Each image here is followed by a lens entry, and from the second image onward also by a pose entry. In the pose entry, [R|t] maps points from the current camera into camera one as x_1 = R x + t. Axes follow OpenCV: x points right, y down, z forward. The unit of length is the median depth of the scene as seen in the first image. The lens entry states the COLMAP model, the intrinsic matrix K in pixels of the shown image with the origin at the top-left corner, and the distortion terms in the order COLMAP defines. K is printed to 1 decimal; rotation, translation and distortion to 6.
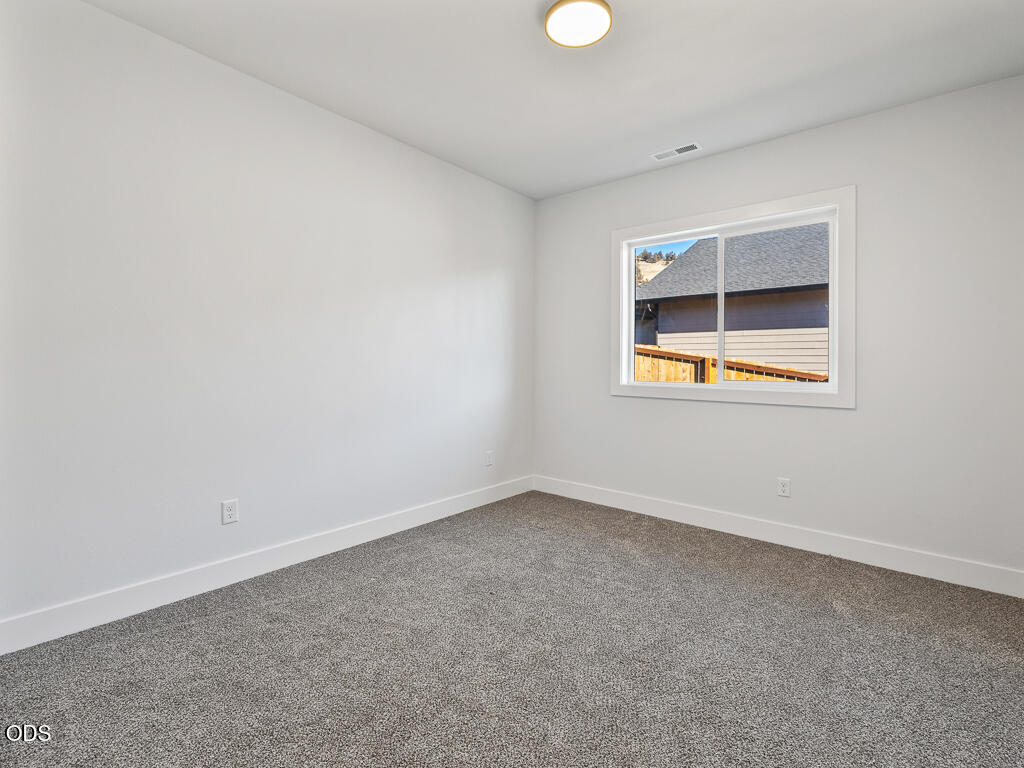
lens RADIAL K [[471.1, 0, 512.0], [0, 471.1, 384.0], [0, 0, 1]] dist [-0.000106, -0.000025]
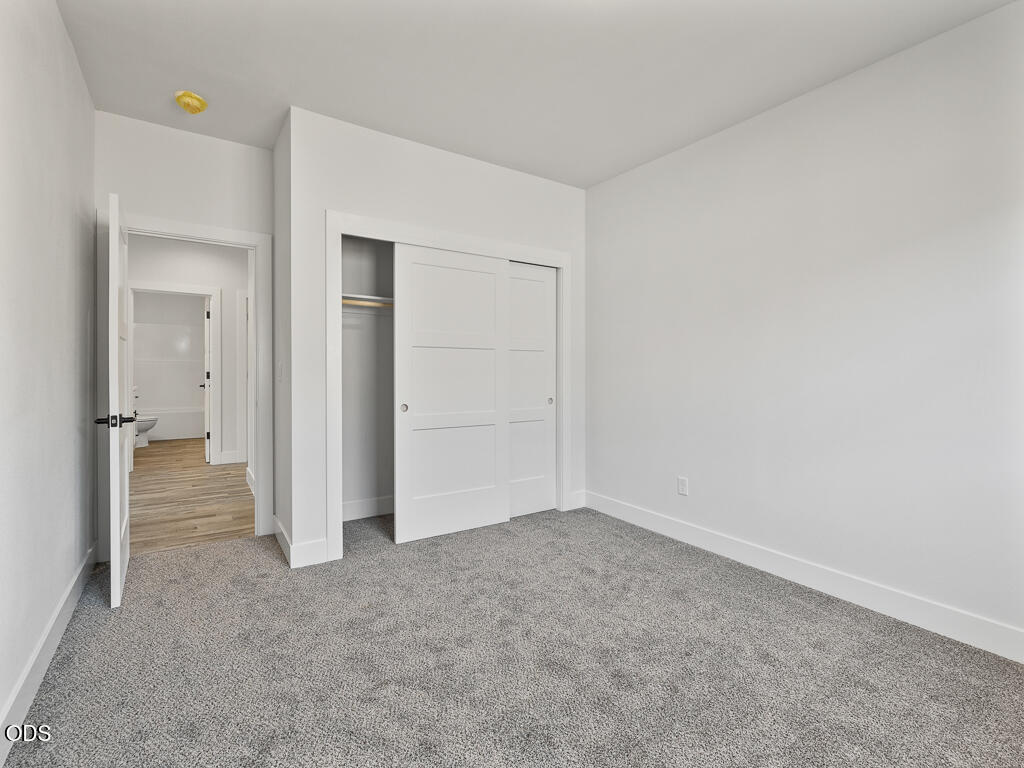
lens RADIAL K [[471.1, 0, 512.0], [0, 471.1, 384.0], [0, 0, 1]] dist [-0.000106, -0.000025]
pose [[-0.282554, 0.016718, -0.959106, 0.816248], [-0.041950, 0.998676, 0.029766, -0.038270], [0.958334, 0.048645, -0.281479, 0.905124]]
